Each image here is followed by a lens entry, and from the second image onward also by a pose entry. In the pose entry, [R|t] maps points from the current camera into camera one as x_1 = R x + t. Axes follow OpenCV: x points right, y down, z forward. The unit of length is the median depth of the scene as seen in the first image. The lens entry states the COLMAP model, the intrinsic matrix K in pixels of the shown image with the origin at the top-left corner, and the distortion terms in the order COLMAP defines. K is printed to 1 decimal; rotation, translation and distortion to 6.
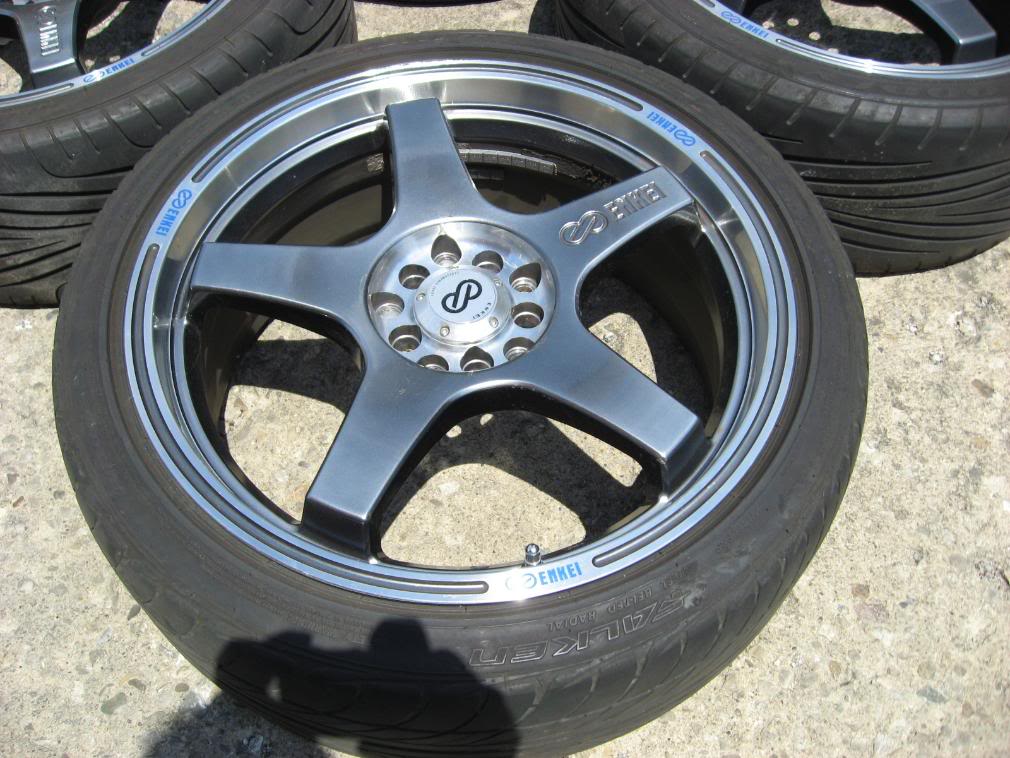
lens RADIAL K [[1056.7, 0, 505.0], [0, 1056.7, 379.0], [0, 0, 1]] dist [-0.144729, -0.001675]
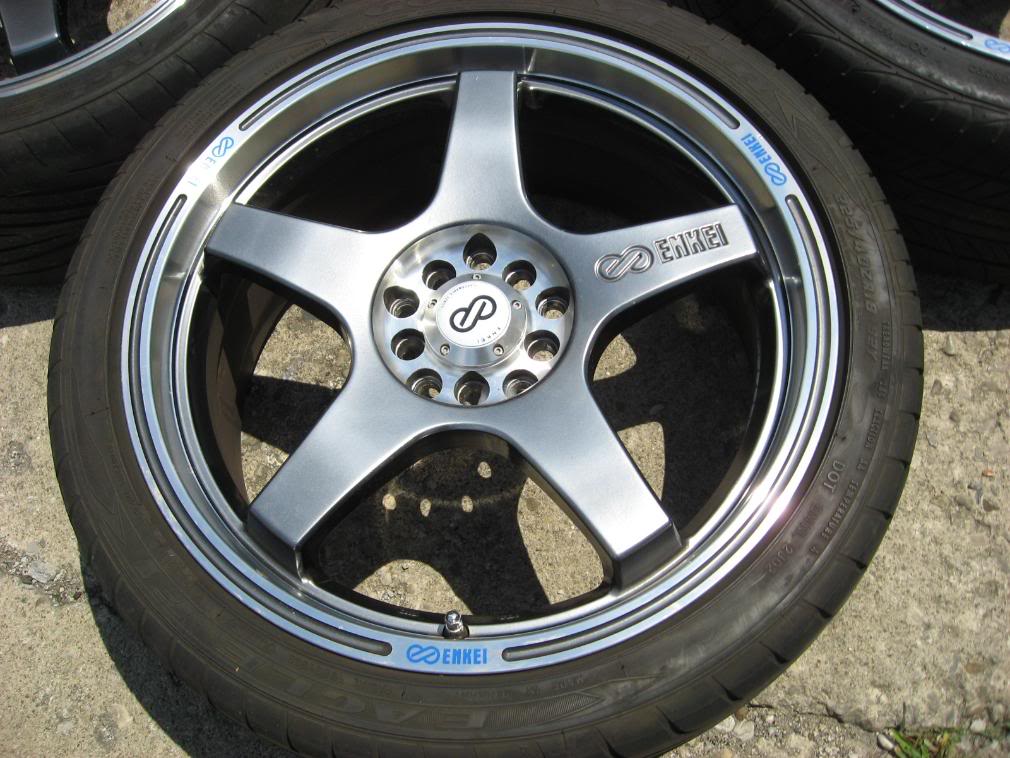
lens RADIAL K [[1056.7, 0, 505.0], [0, 1056.7, 379.0], [0, 0, 1]] dist [-0.144729, -0.001675]
pose [[0.955436, 0.225304, -0.190736, 0.172177], [-0.192415, 0.965324, 0.176427, -0.188501], [0.223872, -0.131864, 0.965657, 0.103785]]
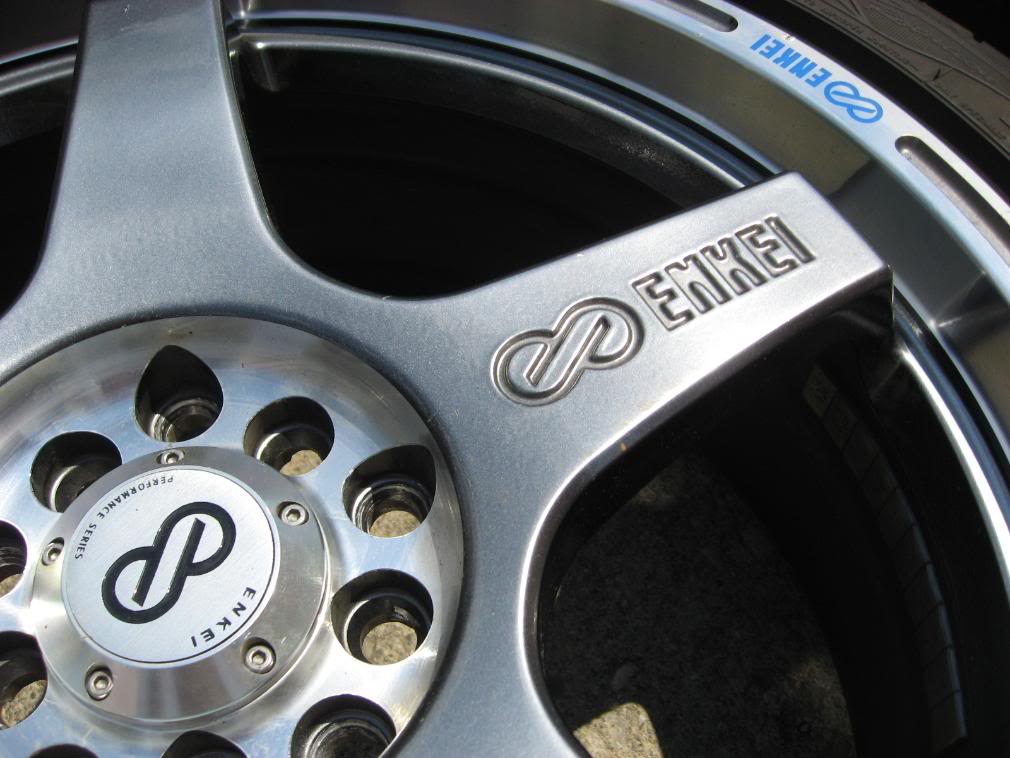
lens RADIAL K [[1056.7, 0, 505.0], [0, 1056.7, 379.0], [0, 0, 1]] dist [-0.144729, -0.001675]
pose [[0.999170, 0.031799, -0.025439, 0.064576], [-0.032683, 0.998848, -0.035122, -0.123076], [0.024293, 0.035925, 0.999059, 0.678639]]
